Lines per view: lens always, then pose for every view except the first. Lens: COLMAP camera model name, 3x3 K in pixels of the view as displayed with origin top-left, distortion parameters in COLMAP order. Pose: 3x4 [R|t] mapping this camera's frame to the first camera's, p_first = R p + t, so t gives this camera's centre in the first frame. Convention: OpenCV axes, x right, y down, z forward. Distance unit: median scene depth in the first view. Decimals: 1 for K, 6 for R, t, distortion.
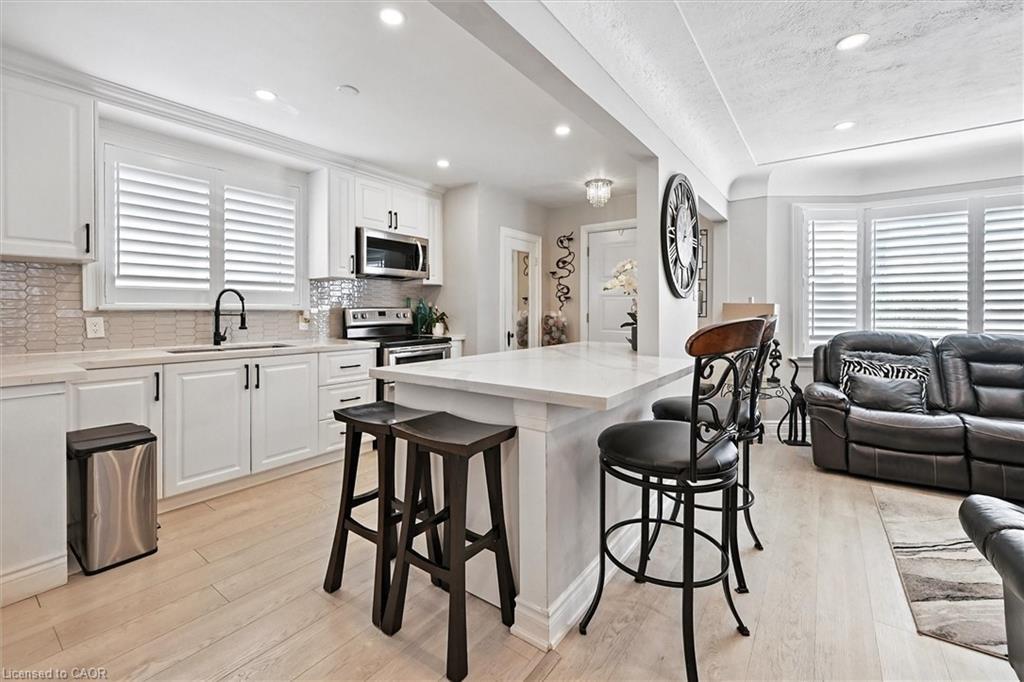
lens RADIAL K [[429.0, 0, 512.8], [0, 429.0, 312.7], [0, 0, 1]] dist [-0.001789, -0.000032]
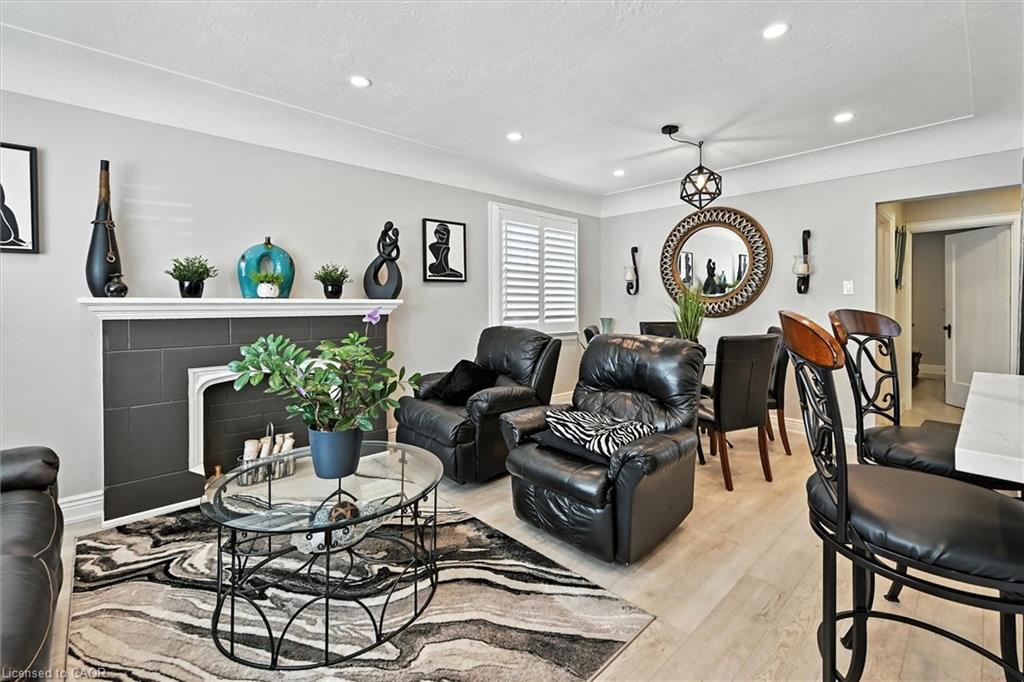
lens RADIAL K [[443.0, 0, 517.1], [0, 443.0, 306.1], [0, 0, 1]] dist [-0.001773, -0.000237]
pose [[-0.982680, 0.001892, 0.185303, 0.454068], [0.003697, 0.999949, 0.009392, -0.004955], [-0.185276, 0.009914, -0.982637, 0.885781]]
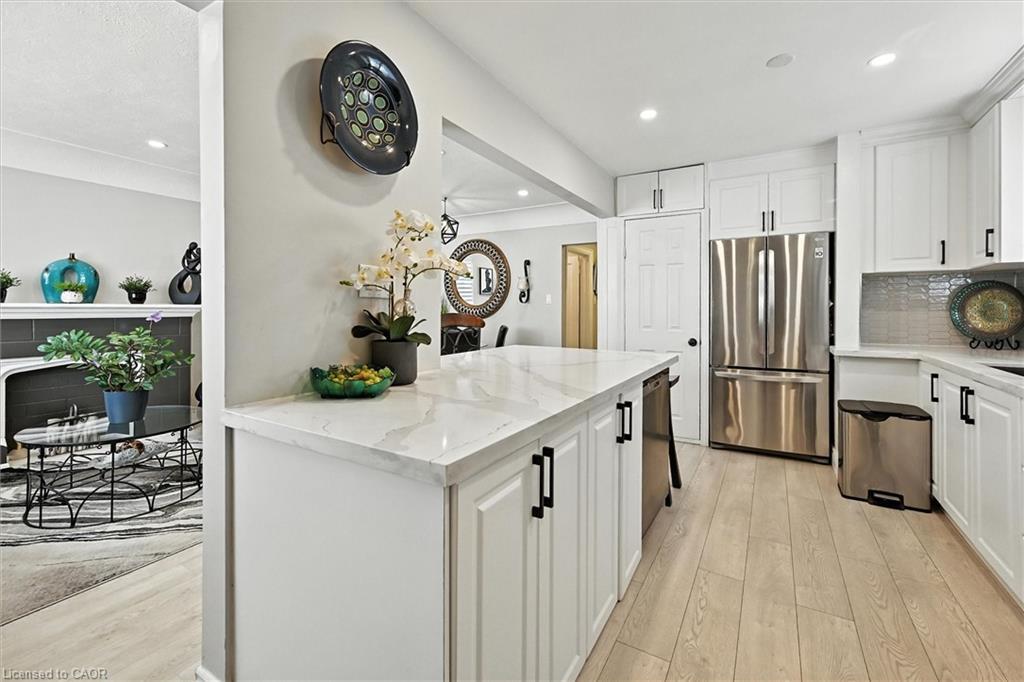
lens RADIAL K [[431.1, 0, 518.6], [0, 431.1, 309.7], [0, 0, 1]] dist [-0.002530, 0.000010]
pose [[-0.994912, -0.002721, -0.100716, 0.157756], [-0.003550, 0.999961, 0.008049, -0.010036], [0.100690, 0.008366, -0.994883, 1.228192]]
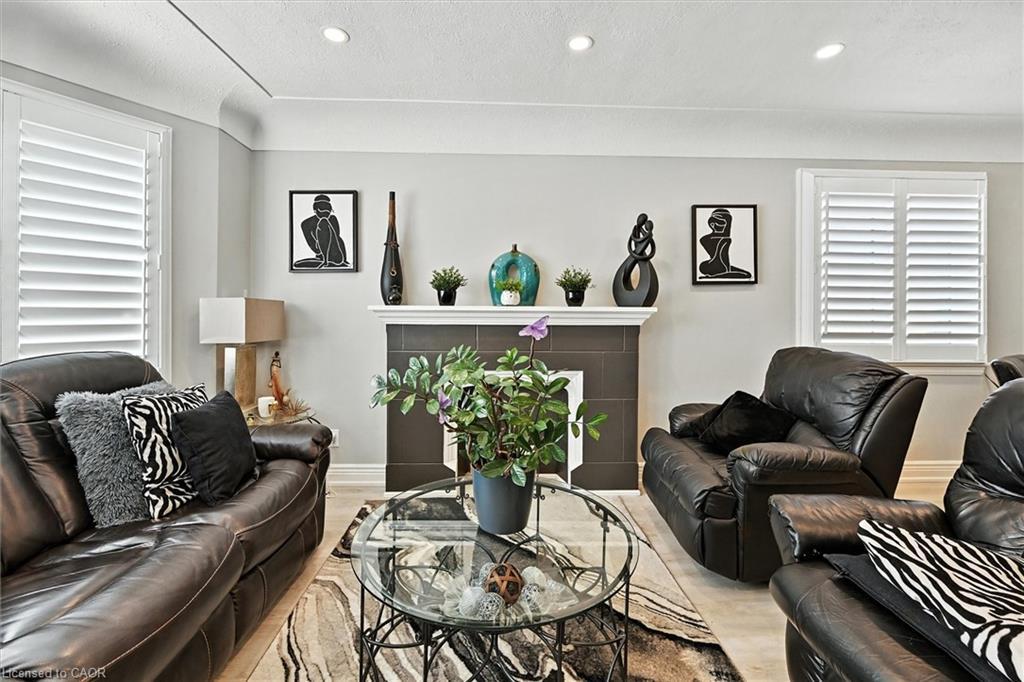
lens RADIAL K [[429.0, 0, 512.8], [0, 429.0, 312.7], [0, 0, 1]] dist [-0.001789, -0.000032]
pose [[-0.615708, -0.002762, 0.787970, 0.438883], [-0.001636, 0.999996, 0.002226, -0.003250], [-0.787973, 0.000081, -0.615710, 0.663703]]
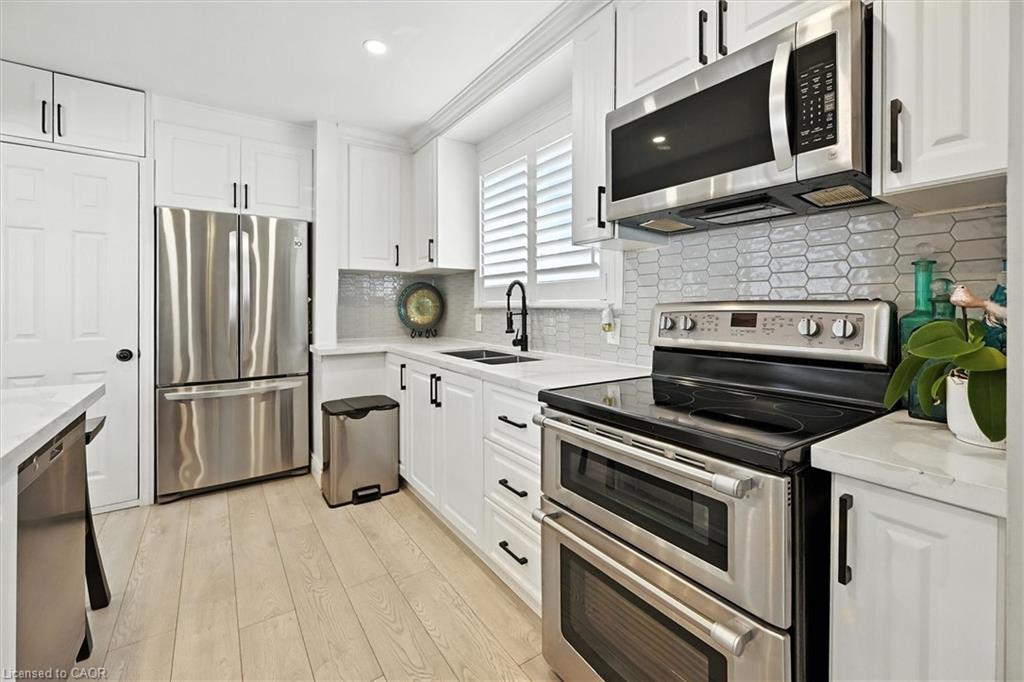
lens RADIAL K [[435.6, 0, 509.2], [0, 435.6, 306.7], [0, 0, 1]] dist [-0.000269, 0.000011]
pose [[-0.330935, -0.001237, -0.943653, 0.089903], [-0.008049, 0.999966, 0.001512, -0.007879], [0.943619, 0.008096, -0.330934, 1.051099]]
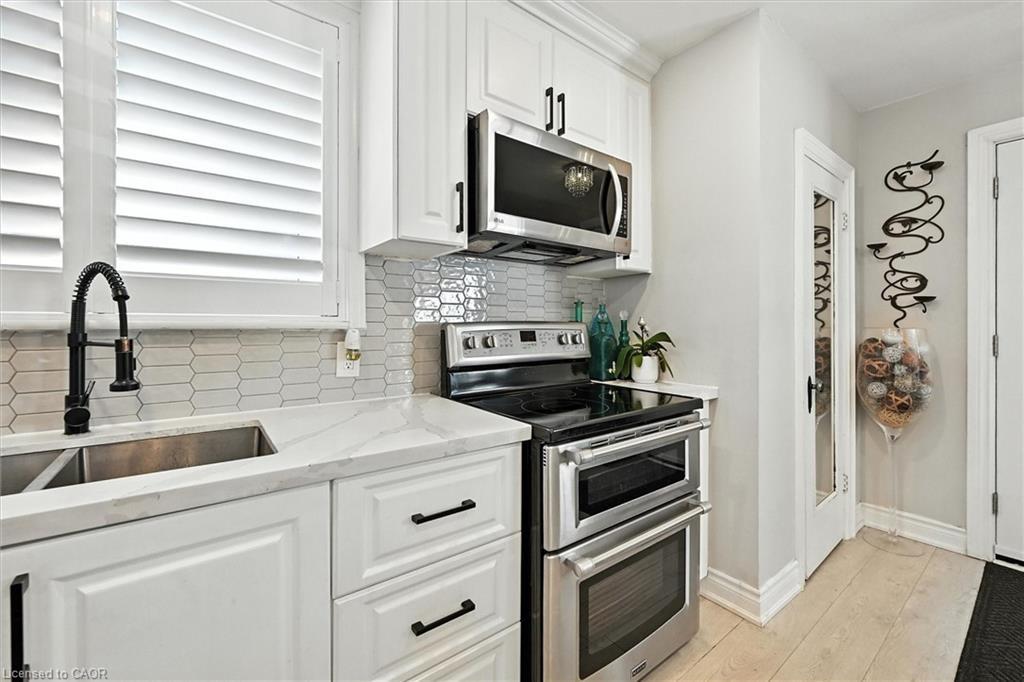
lens RADIAL K [[425.6, 0, 517.8], [0, 425.6, 323.9], [0, 0, 1]] dist [0.001115, 0.000240]
pose [[0.961727, -0.001452, -0.274006, -0.219392], [-0.001143, 0.999956, -0.009310, -0.006629], [0.274007, 0.009267, 0.961683, 0.648193]]
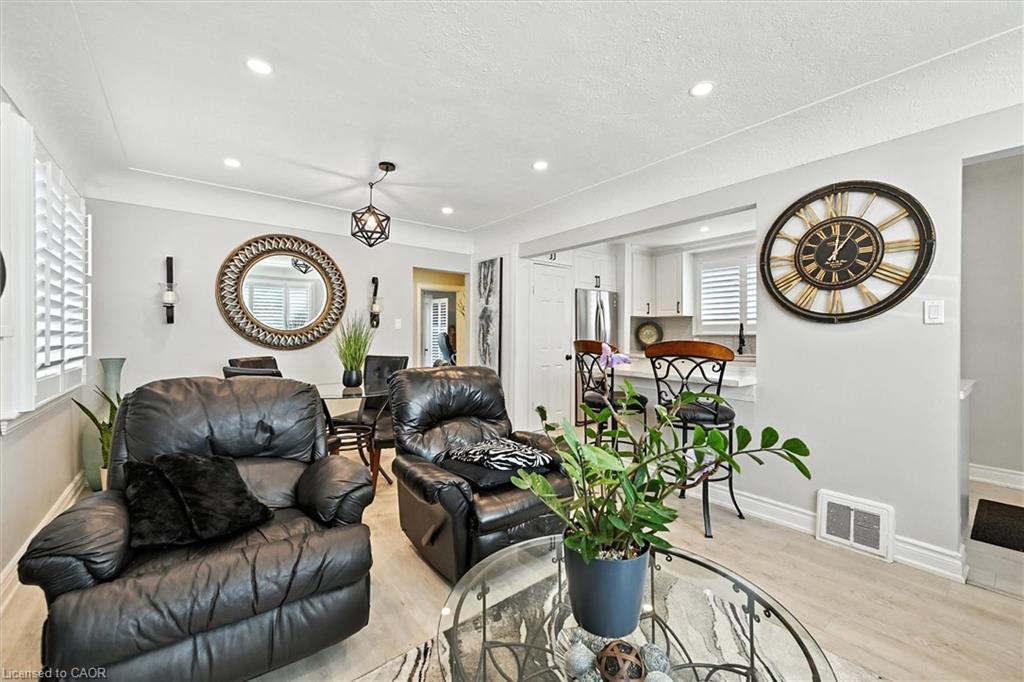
lens RADIAL K [[408.6, 0, 511.8], [0, 408.6, 334.9], [0, 0, 1]] dist [0.000759, 0.000092]
pose [[-0.261866, 0.002513, -0.965101, 1.039891], [-0.005140, 0.999979, 0.003998, -0.007747], [0.965091, 0.006008, -0.261847, 0.441693]]
